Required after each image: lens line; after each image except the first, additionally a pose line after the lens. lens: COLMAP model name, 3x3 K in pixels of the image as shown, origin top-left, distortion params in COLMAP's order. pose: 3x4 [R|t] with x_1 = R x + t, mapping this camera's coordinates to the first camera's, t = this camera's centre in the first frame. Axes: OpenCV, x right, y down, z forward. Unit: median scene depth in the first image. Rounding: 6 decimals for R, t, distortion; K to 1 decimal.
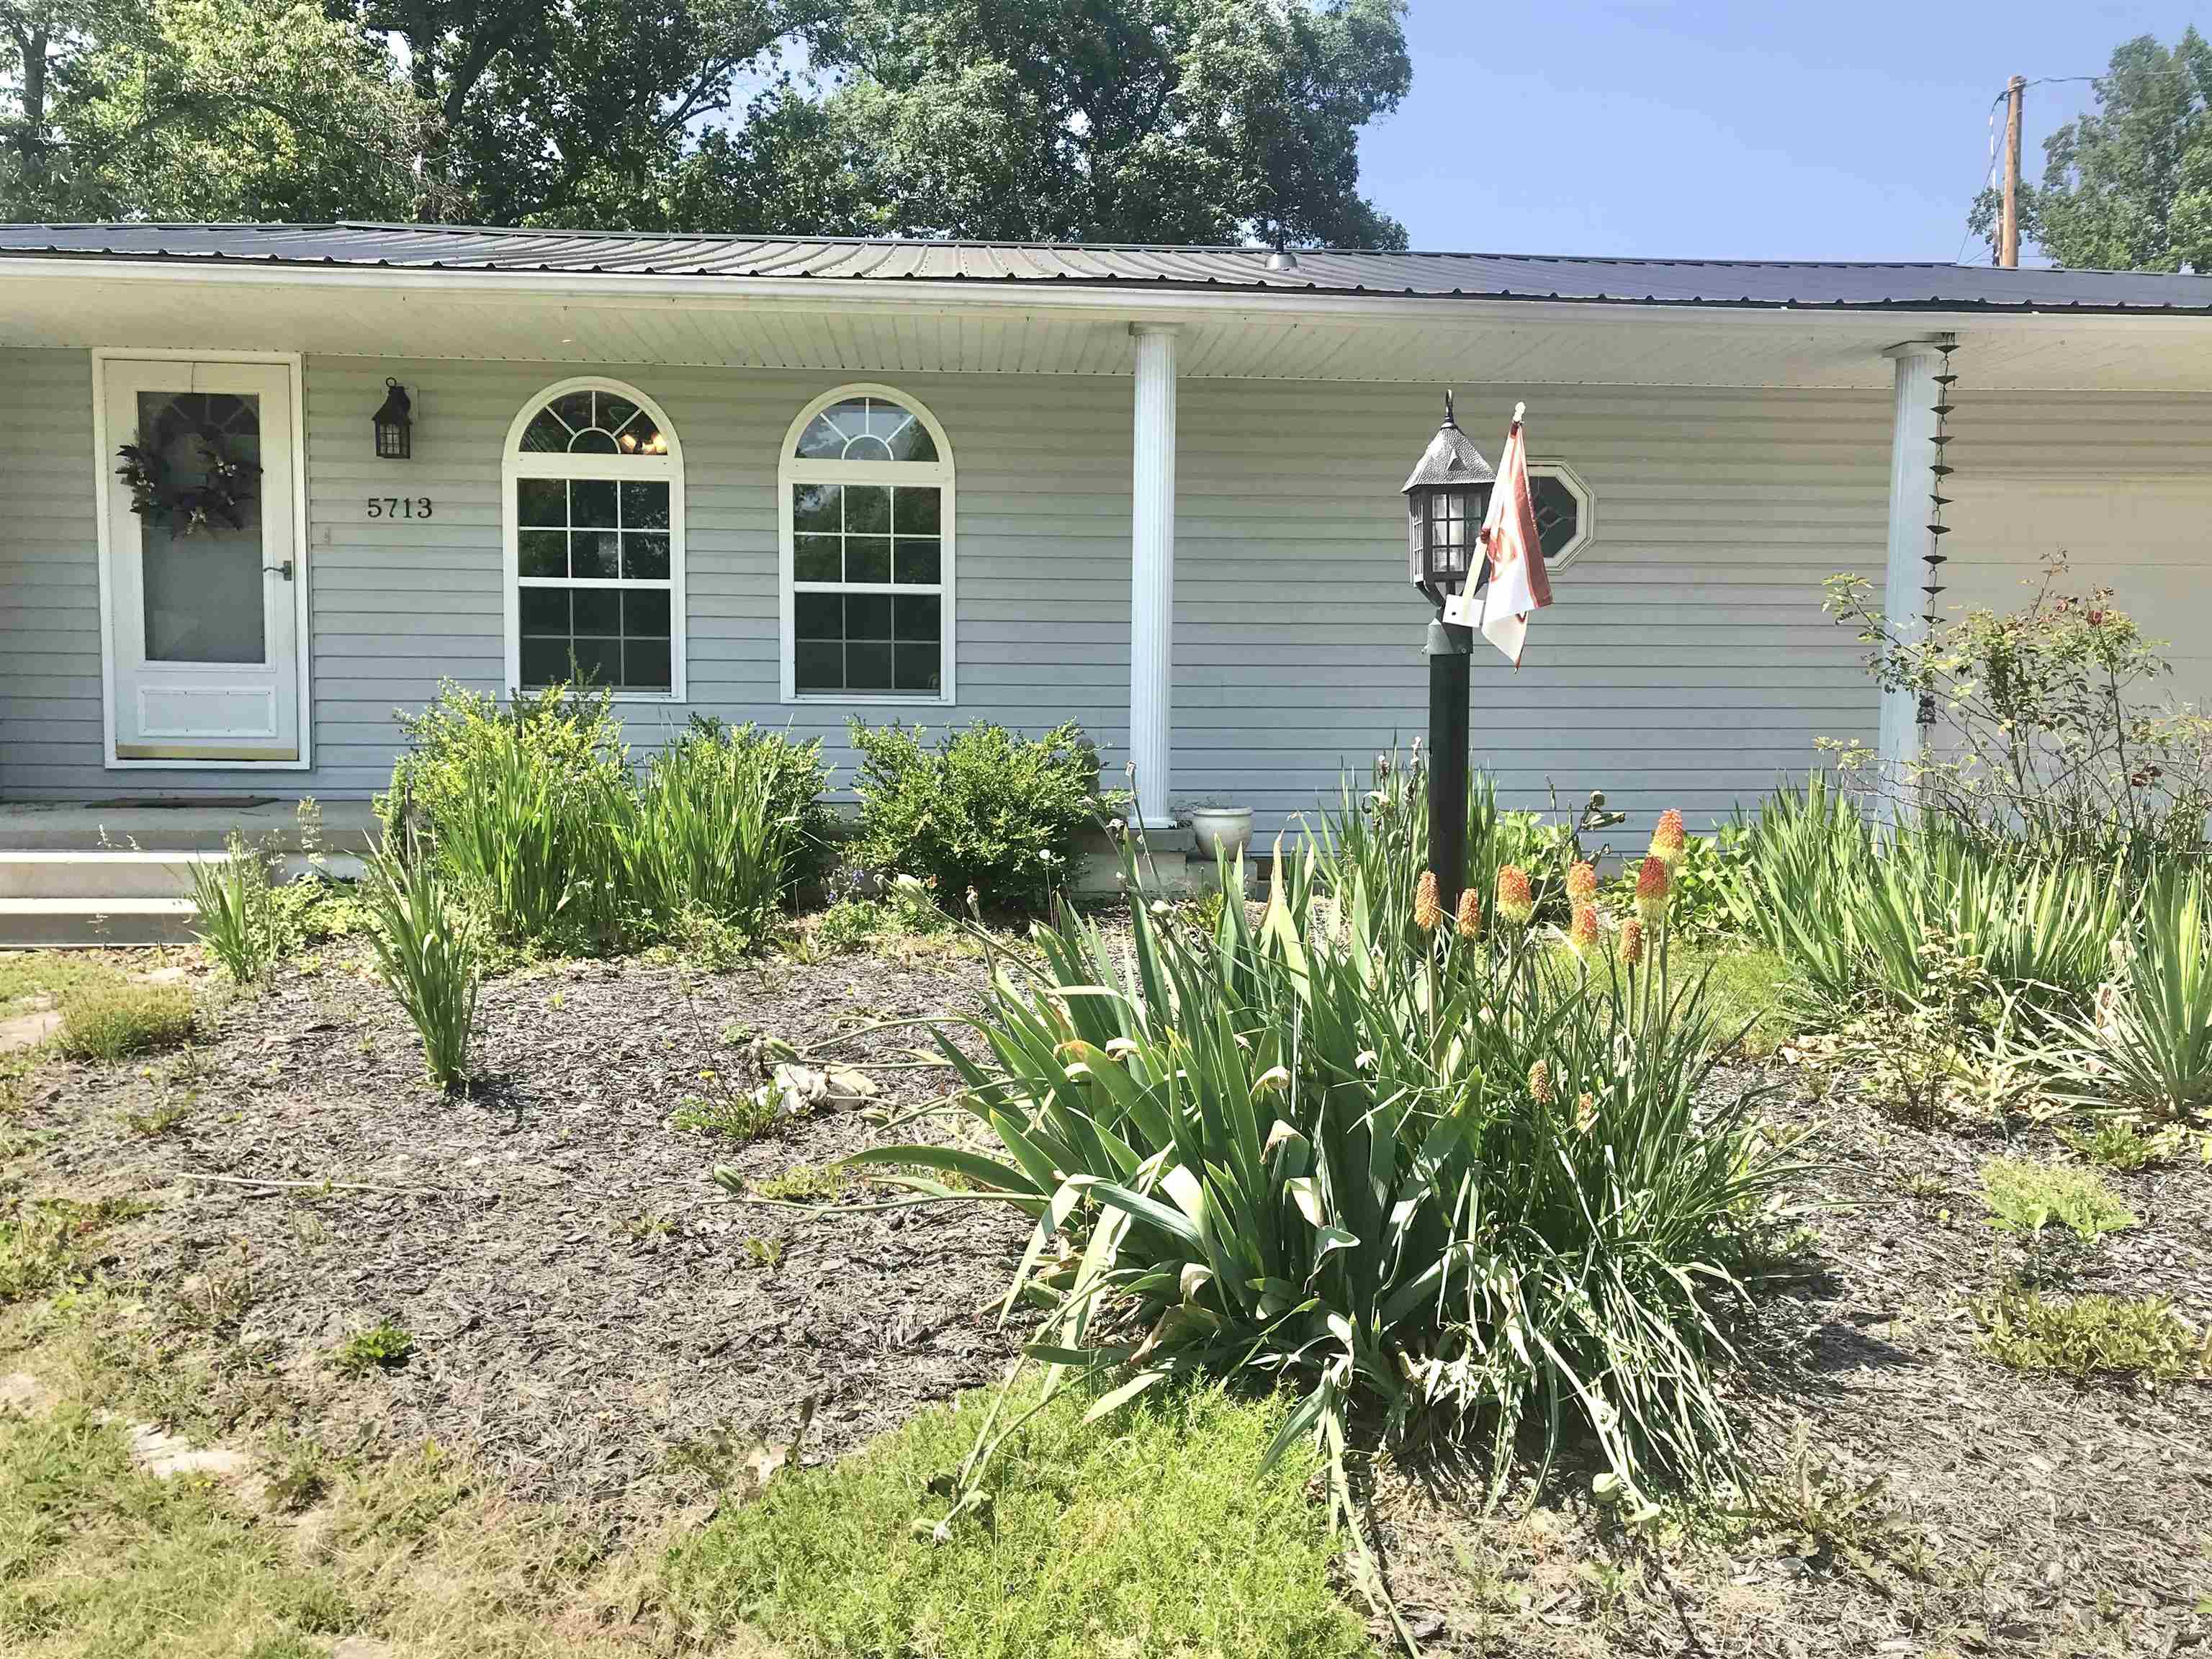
lens RADIAL K [[1909.5, 0, 1106.0], [0, 1909.5, 829.5], [0, 0, 1]] dist [0.085025, -0.107243]
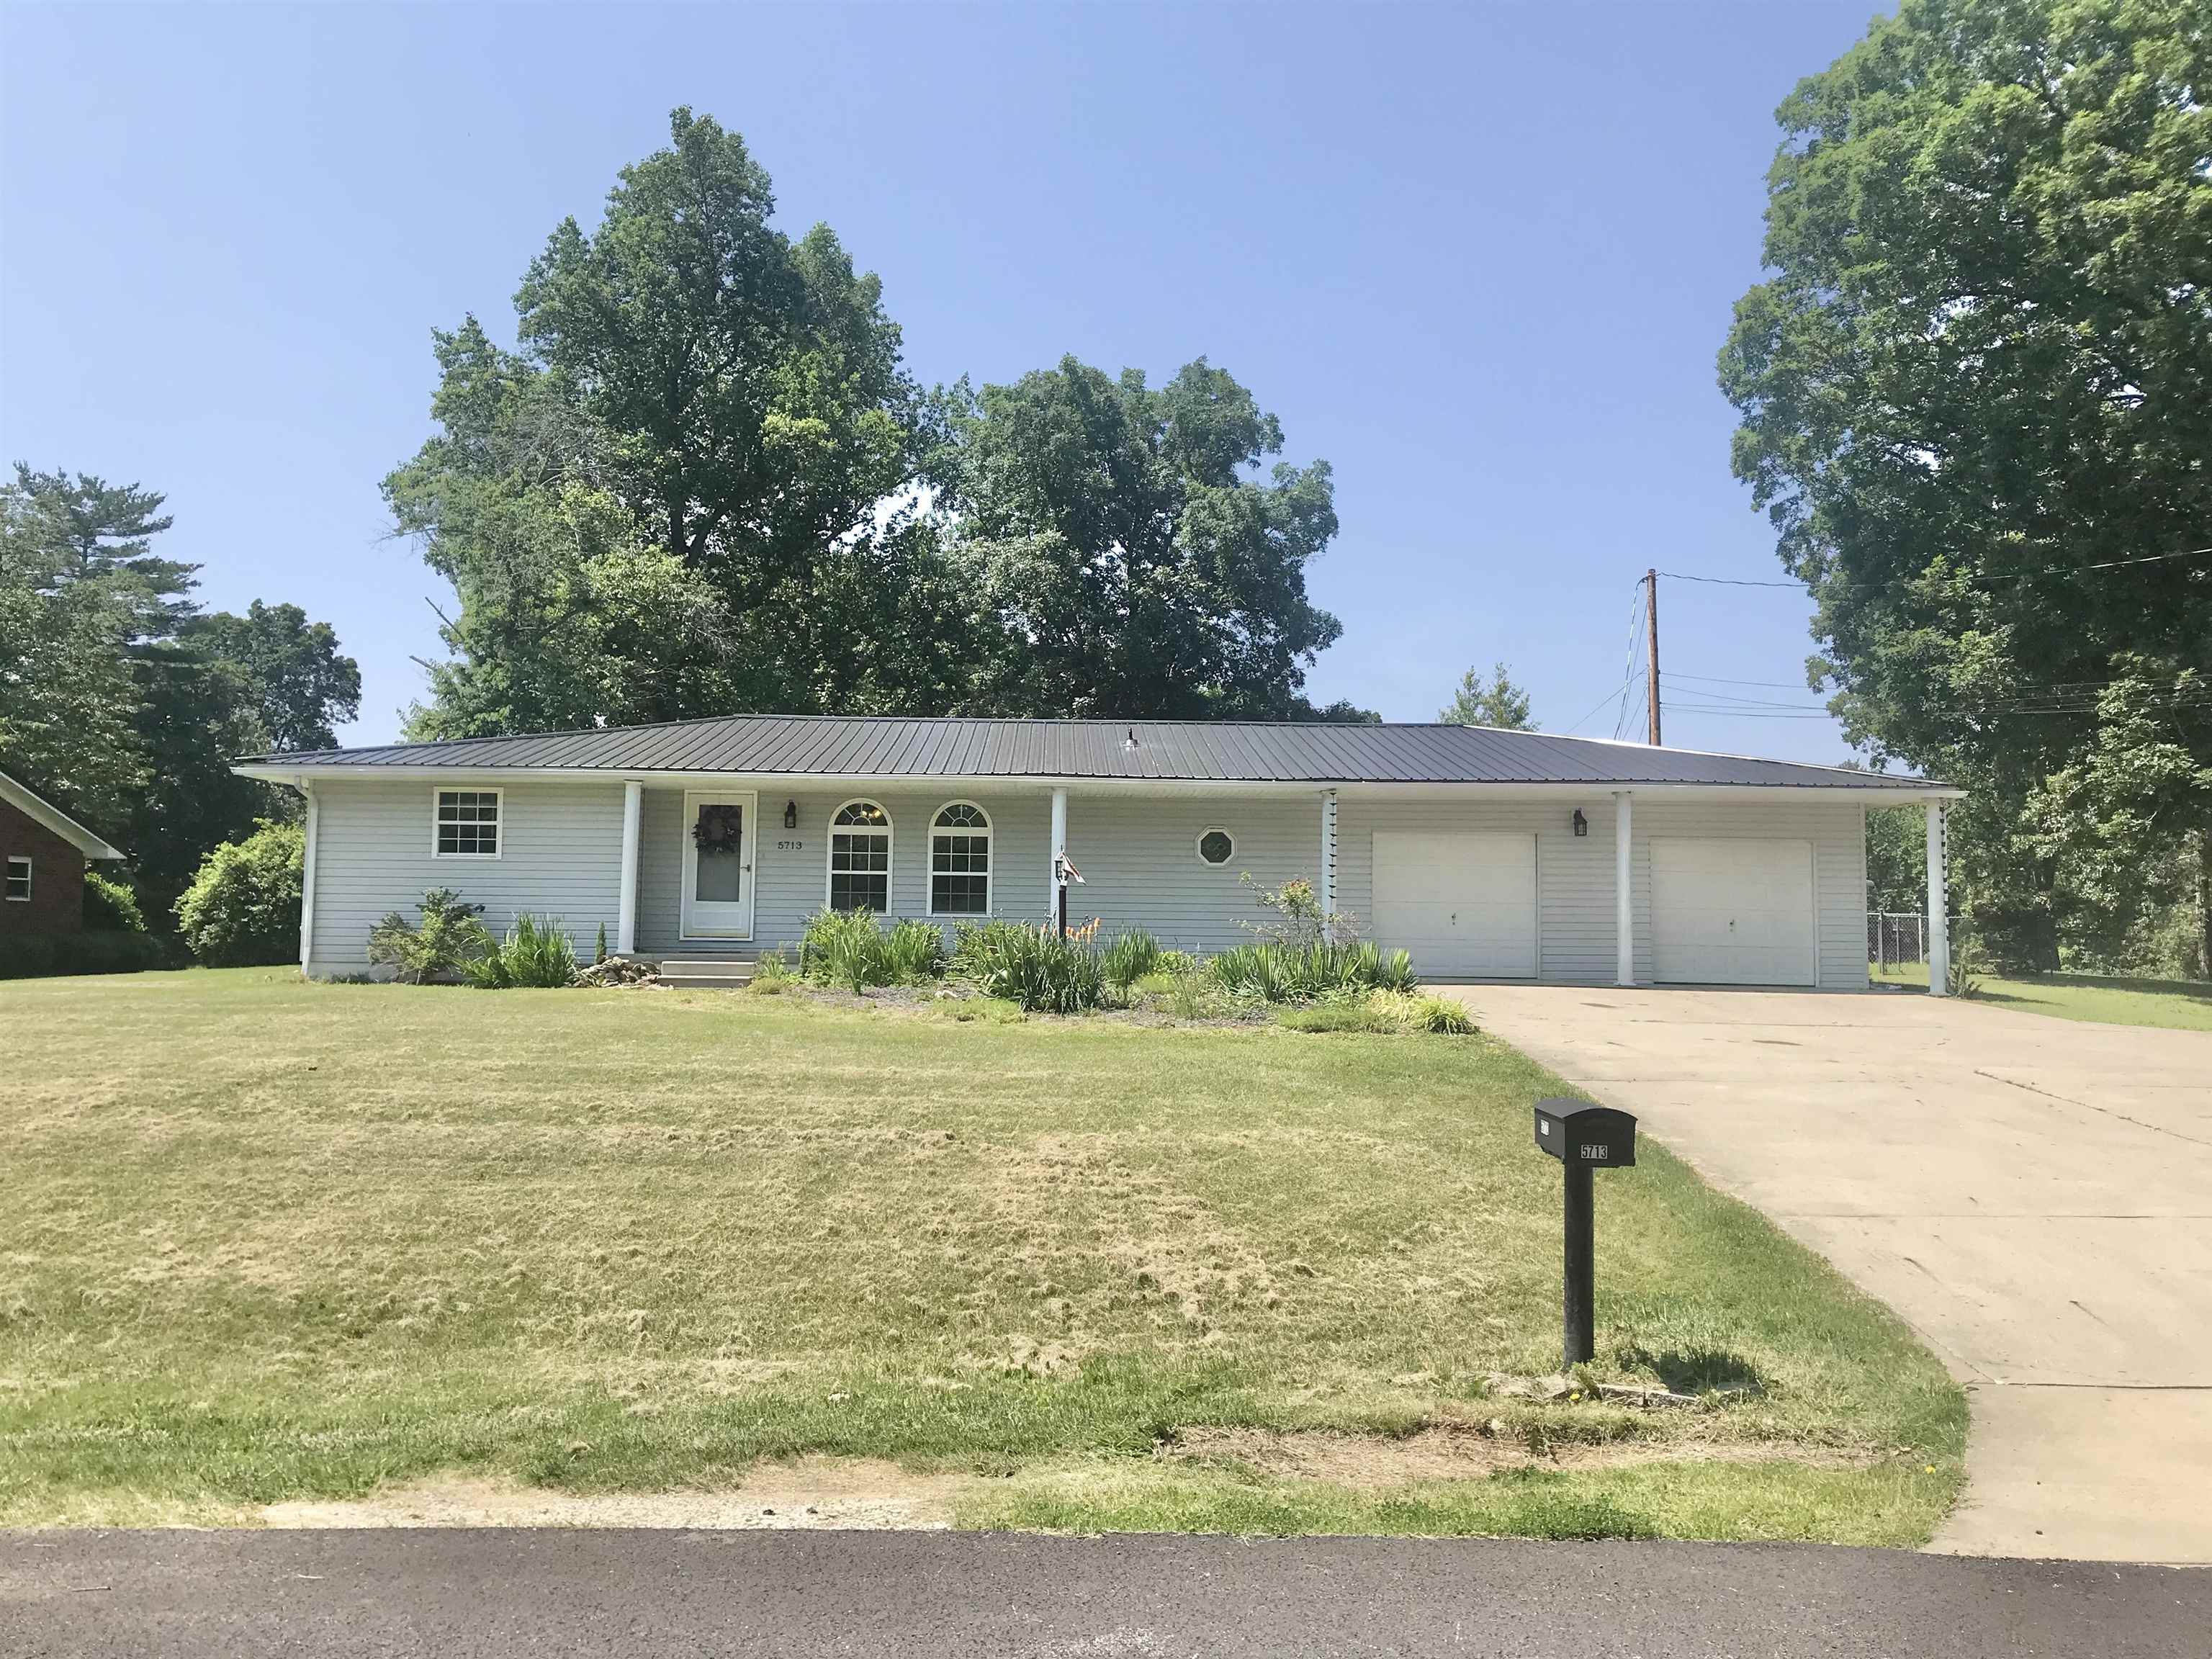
lens RADIAL K [[1897.4, 0, 1123.3], [0, 1897.4, 819.5], [0, 0, 1]] dist [0.125130, -0.332994]
pose [[0.999144, 0.001450, -0.041330, 0.213836], [-0.007492, 0.989193, -0.146424, 0.186290], [0.040672, 0.146609, 0.988358, -1.630804]]
